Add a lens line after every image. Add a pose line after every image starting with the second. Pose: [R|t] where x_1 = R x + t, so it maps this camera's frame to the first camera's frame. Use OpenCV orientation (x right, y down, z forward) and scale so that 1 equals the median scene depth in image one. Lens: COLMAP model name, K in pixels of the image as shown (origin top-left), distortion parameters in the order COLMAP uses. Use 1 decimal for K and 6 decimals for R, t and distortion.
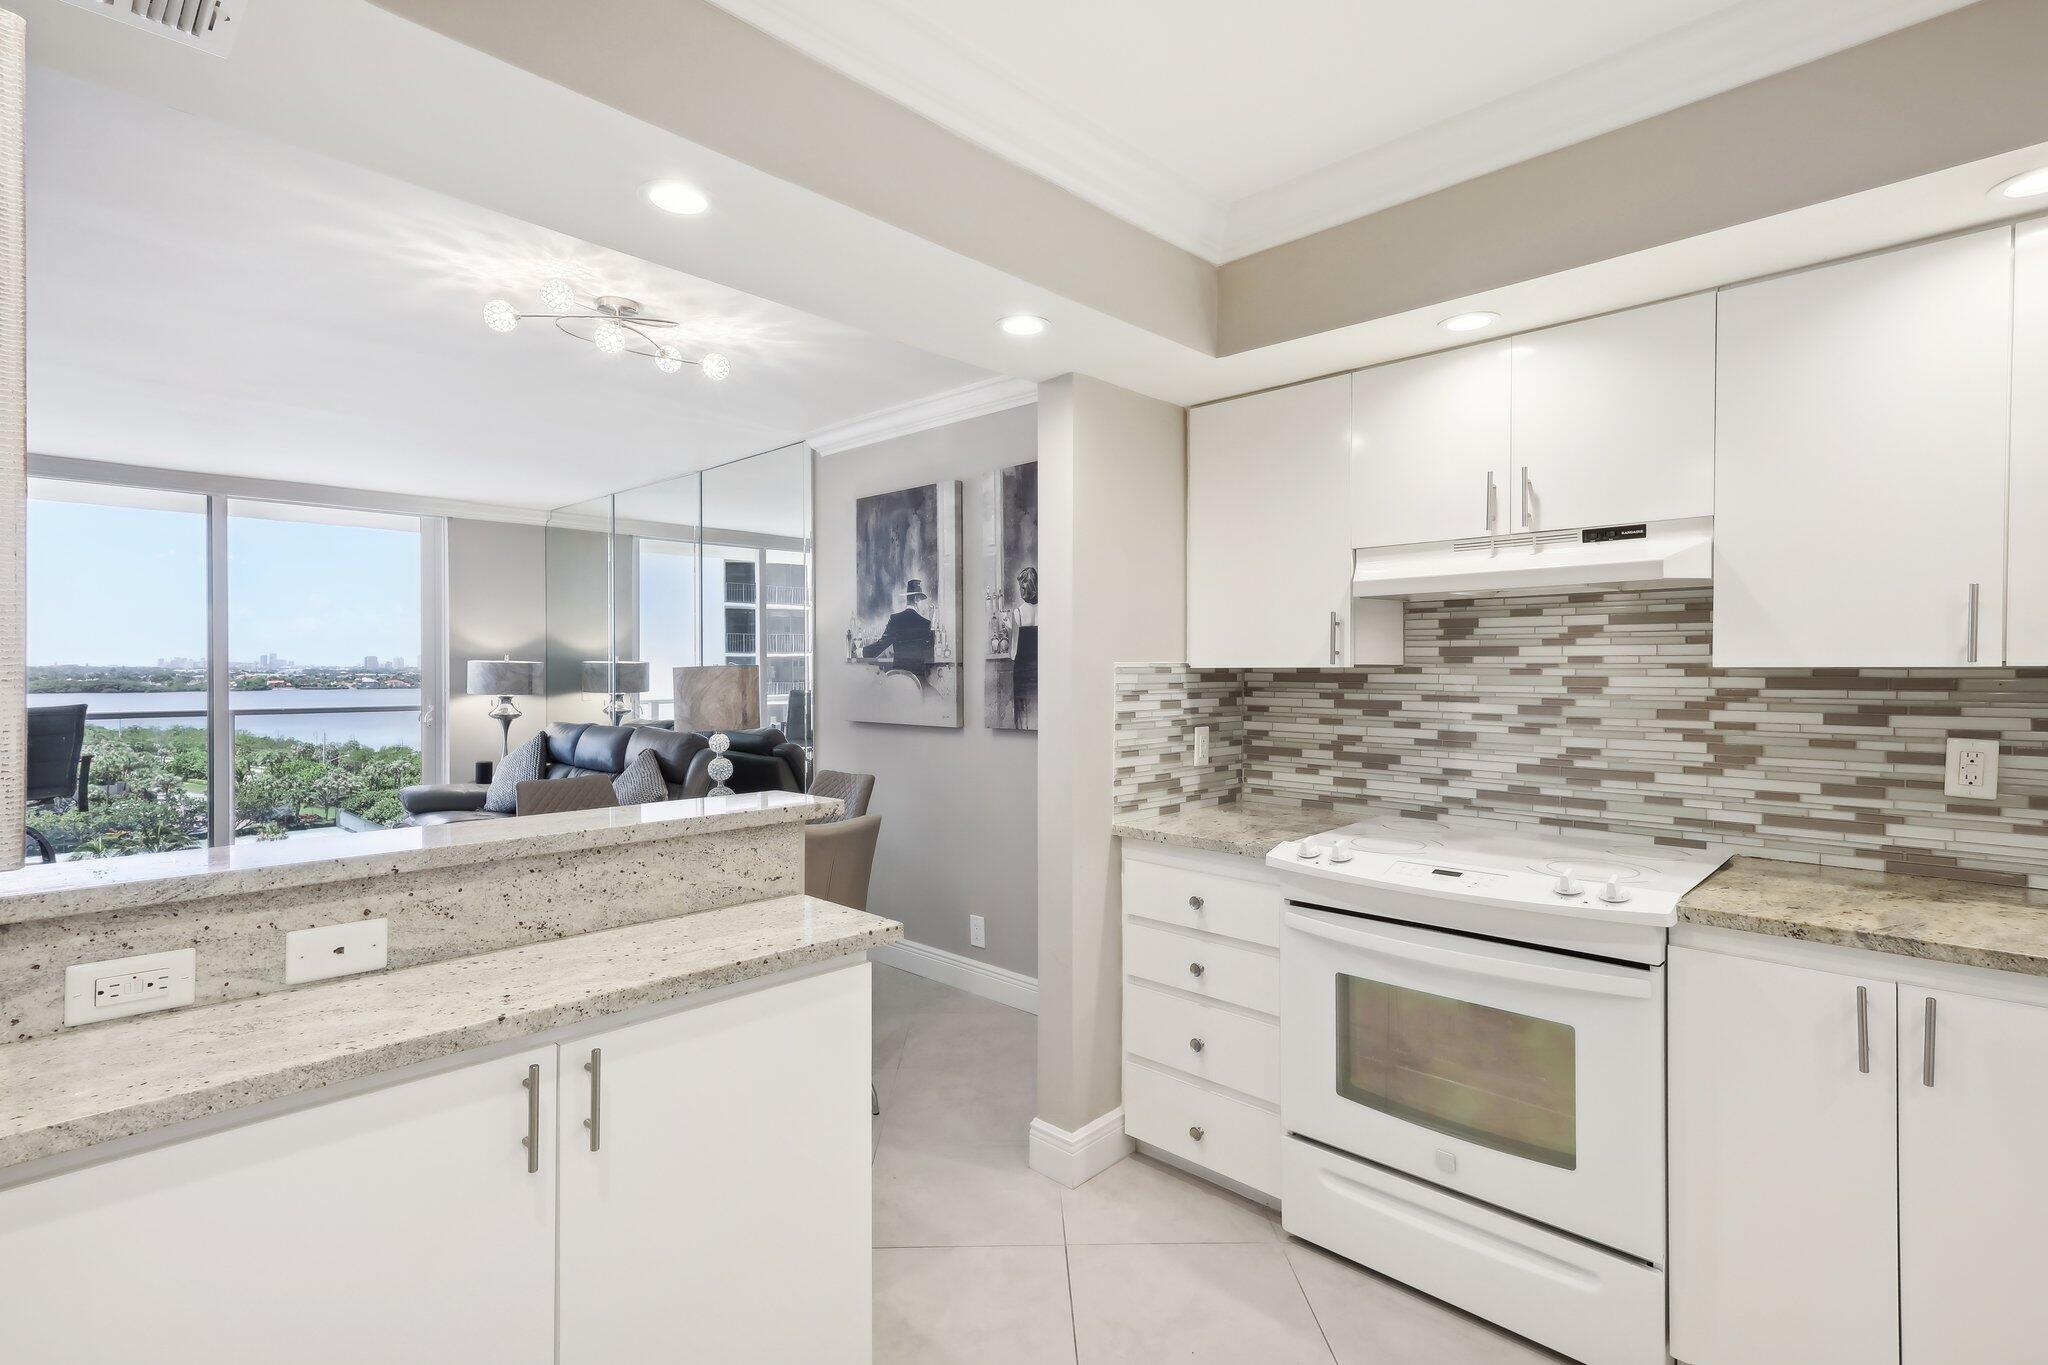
lens RADIAL K [[985.3, 0, 1034.1], [0, 985.3, 677.8], [0, 0, 1]] dist [0.012472, 0.001941]
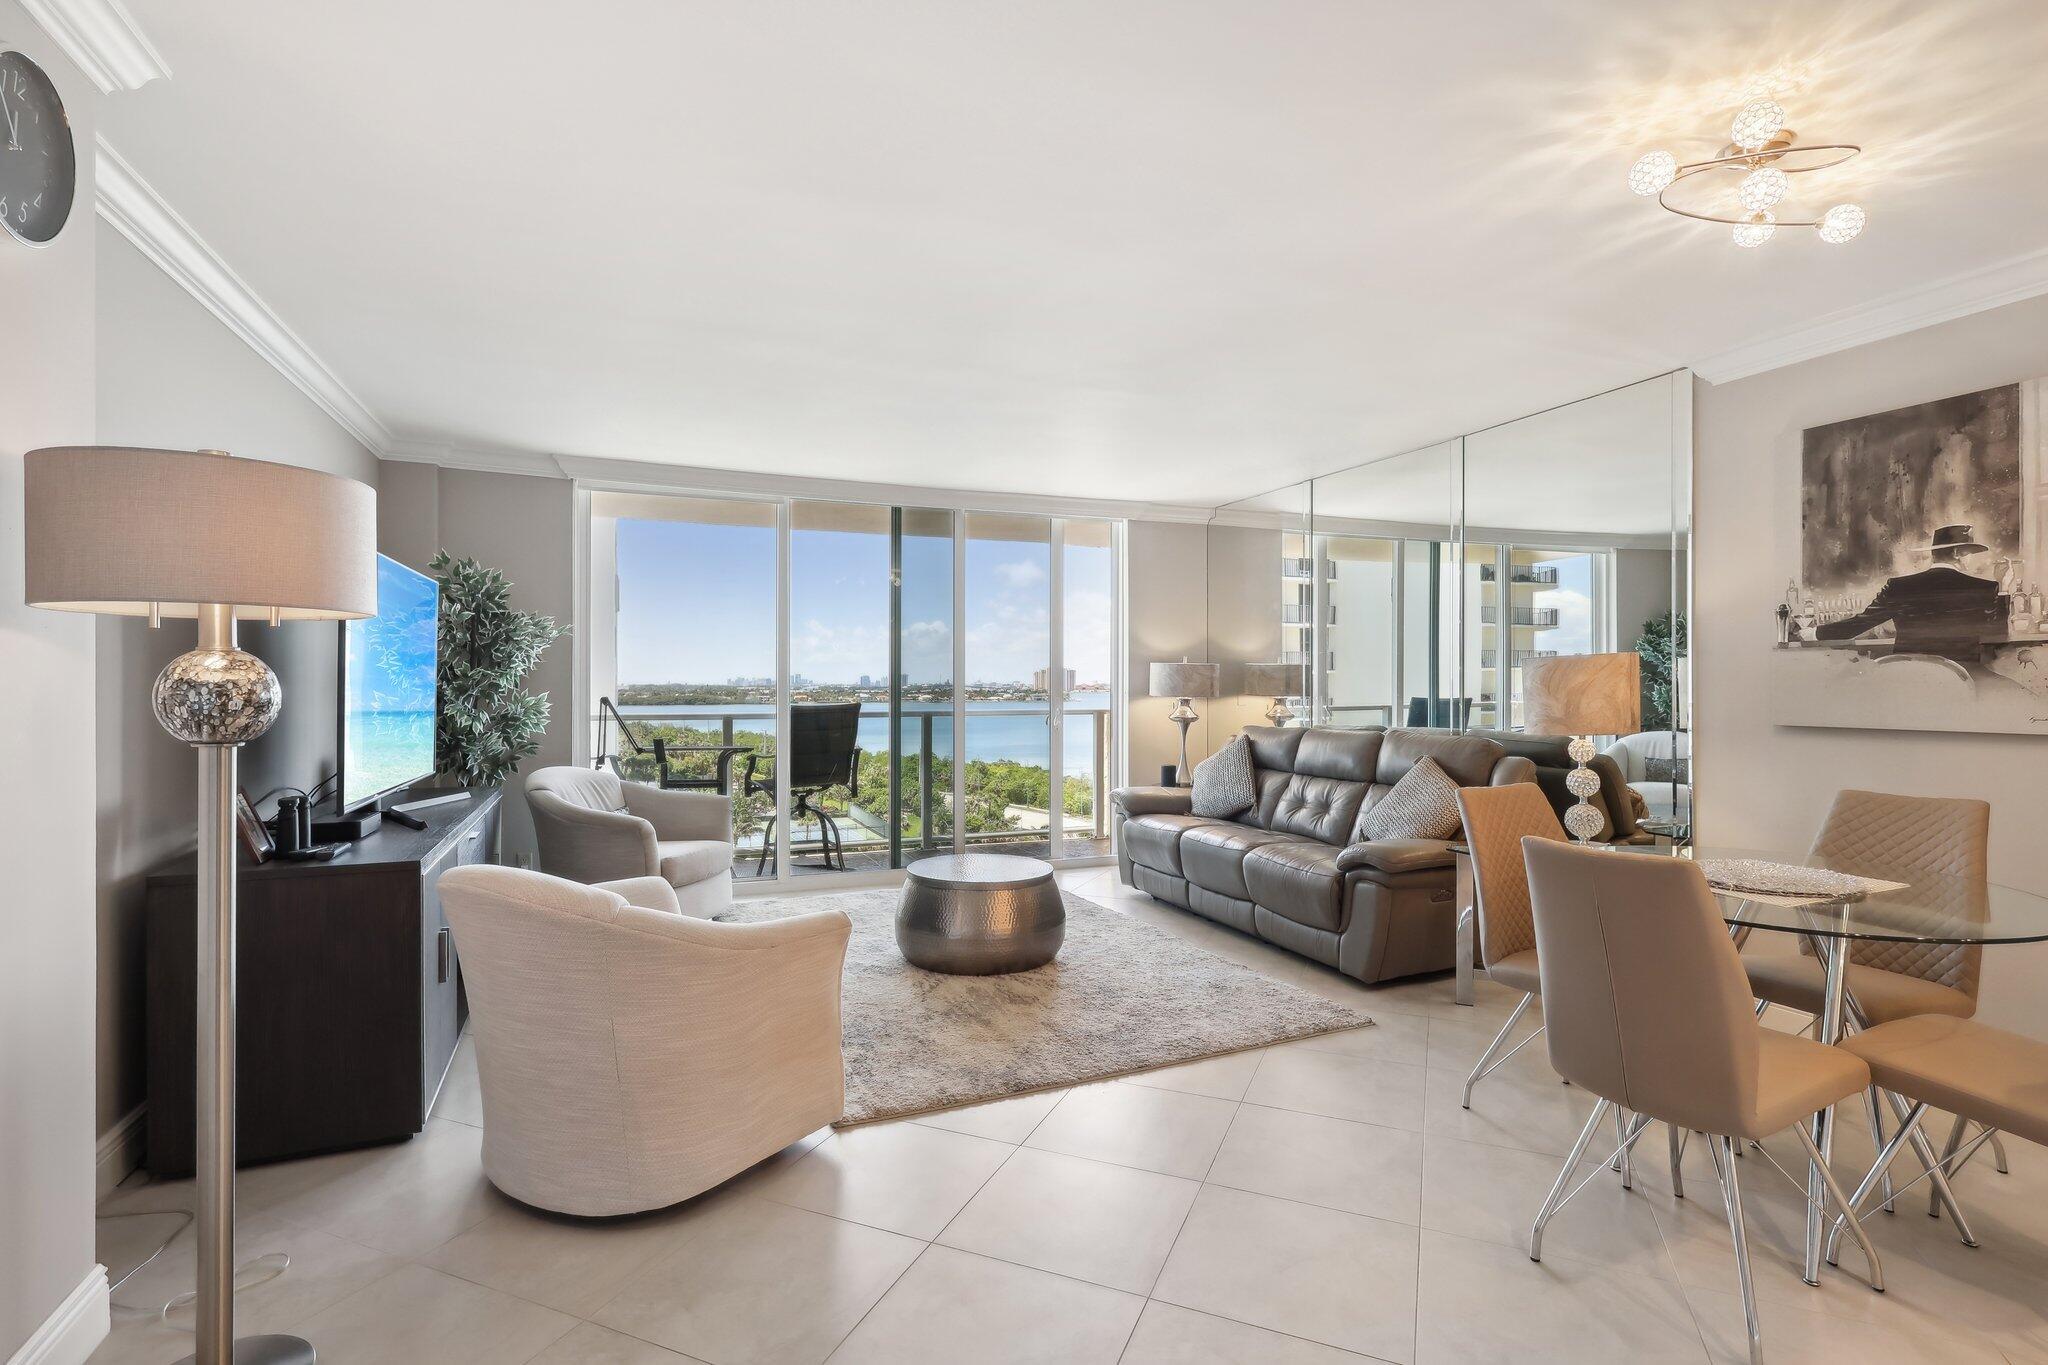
lens RADIAL K [[985.3, 0, 1030.6], [0, 985.3, 686.3], [0, 0, 1]] dist [0.012472, 0.001941]
pose [[0.912048, -0.002383, -0.410076, -0.656690], [-0.000823, 0.999970, -0.007642, 0.032980], [0.410082, 0.007307, 0.912019, 0.113649]]
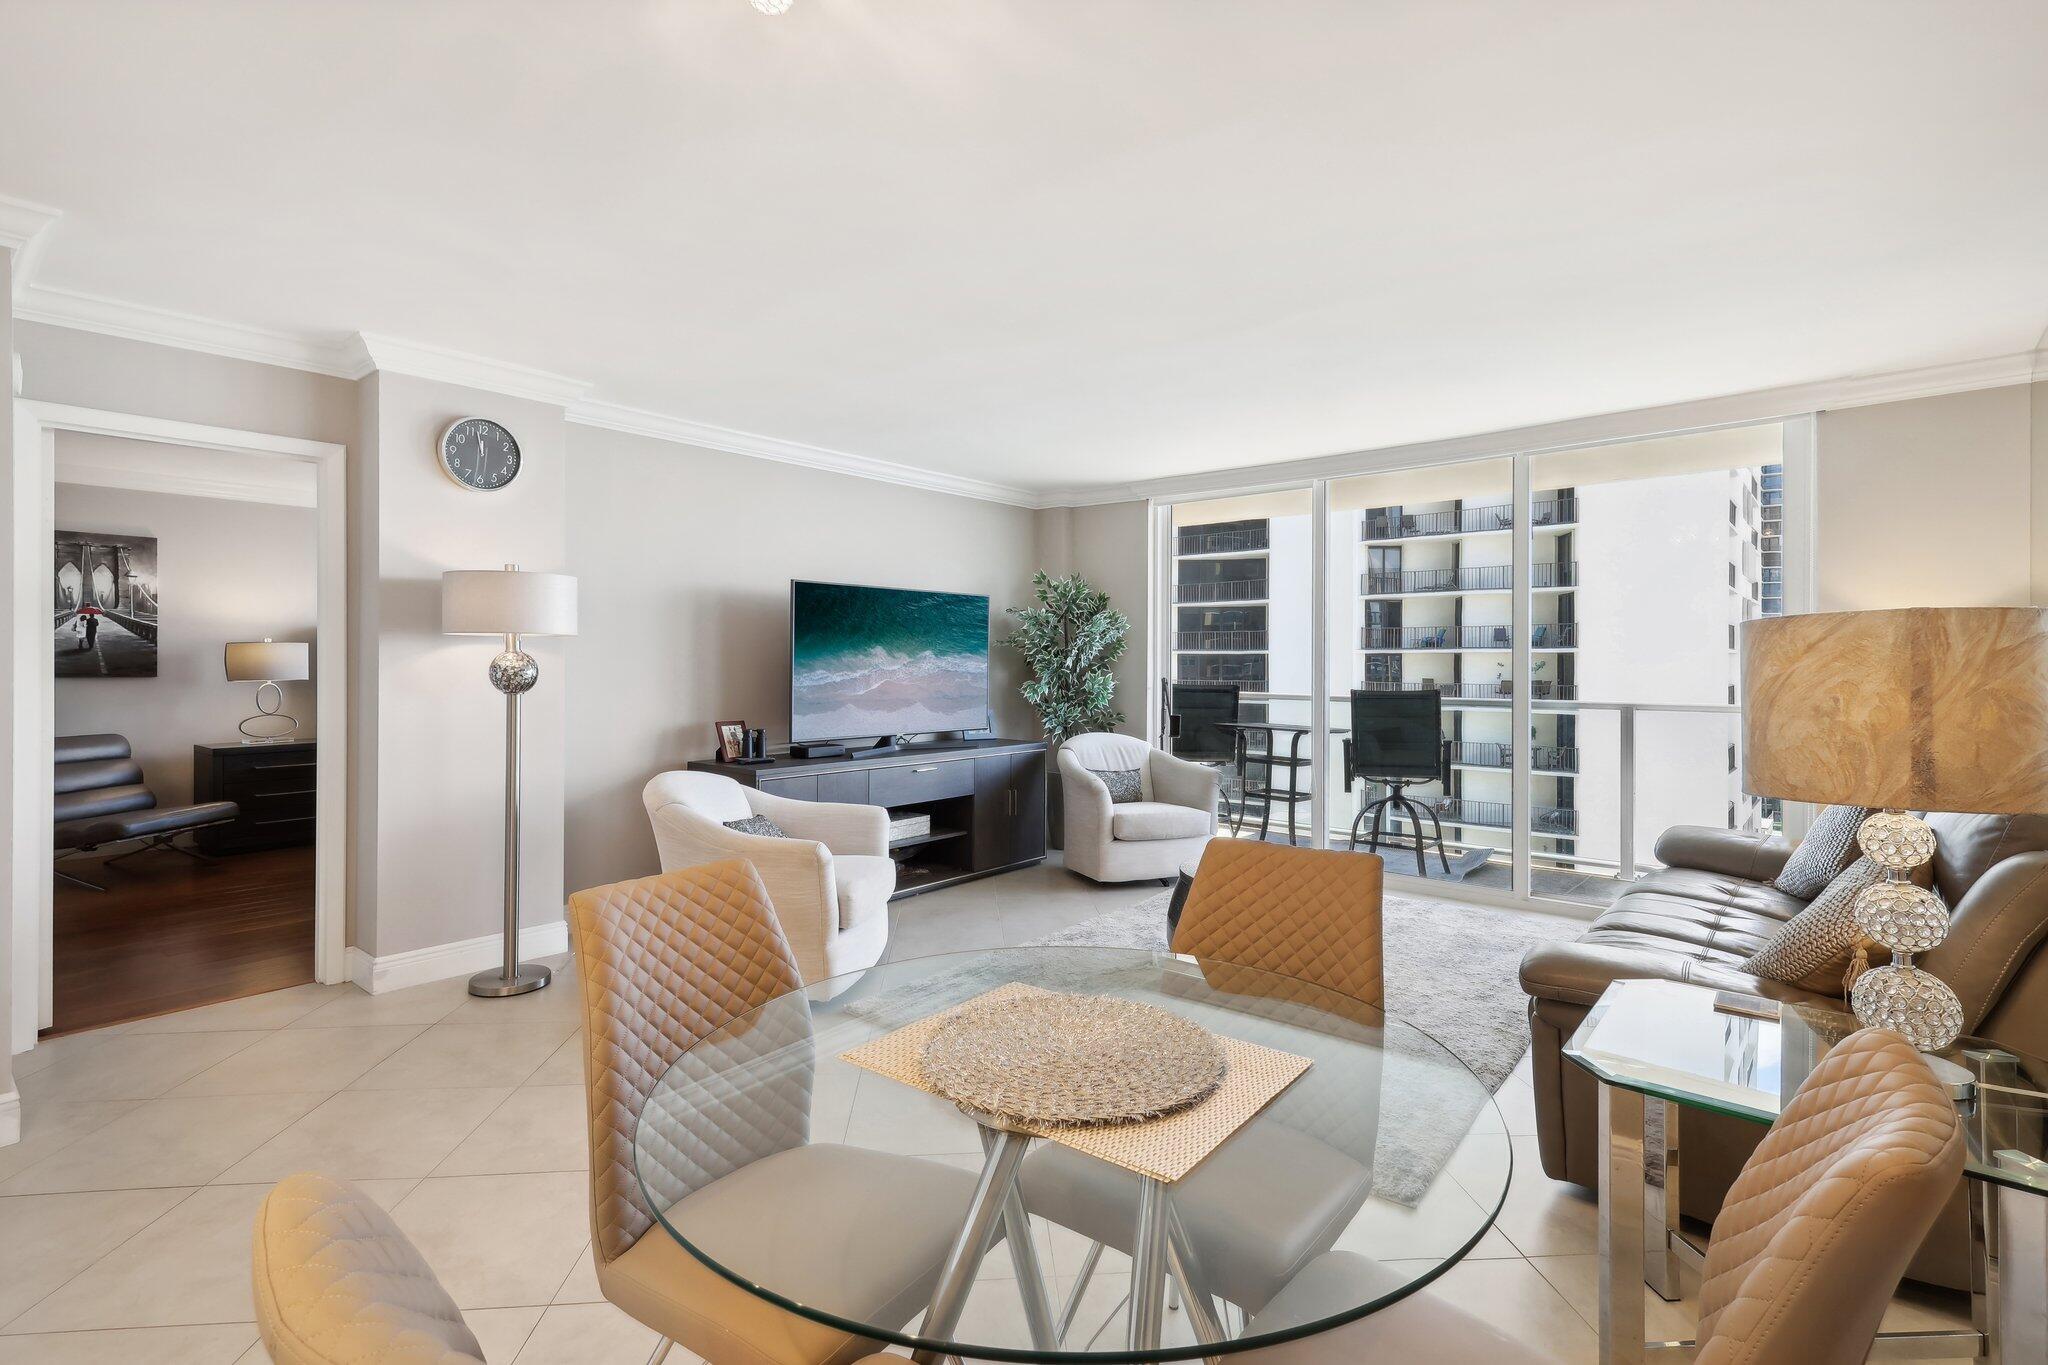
lens RADIAL K [[958.1, 0, 1024.7], [0, 958.1, 668.3], [0, 0, 1]] dist [0.009651, -0.000375]
pose [[0.046984, 0.003839, -0.998888, 0.005369], [-0.012943, 0.999911, 0.003234, 0.015027], [0.998812, 0.012777, 0.047030, 1.116448]]
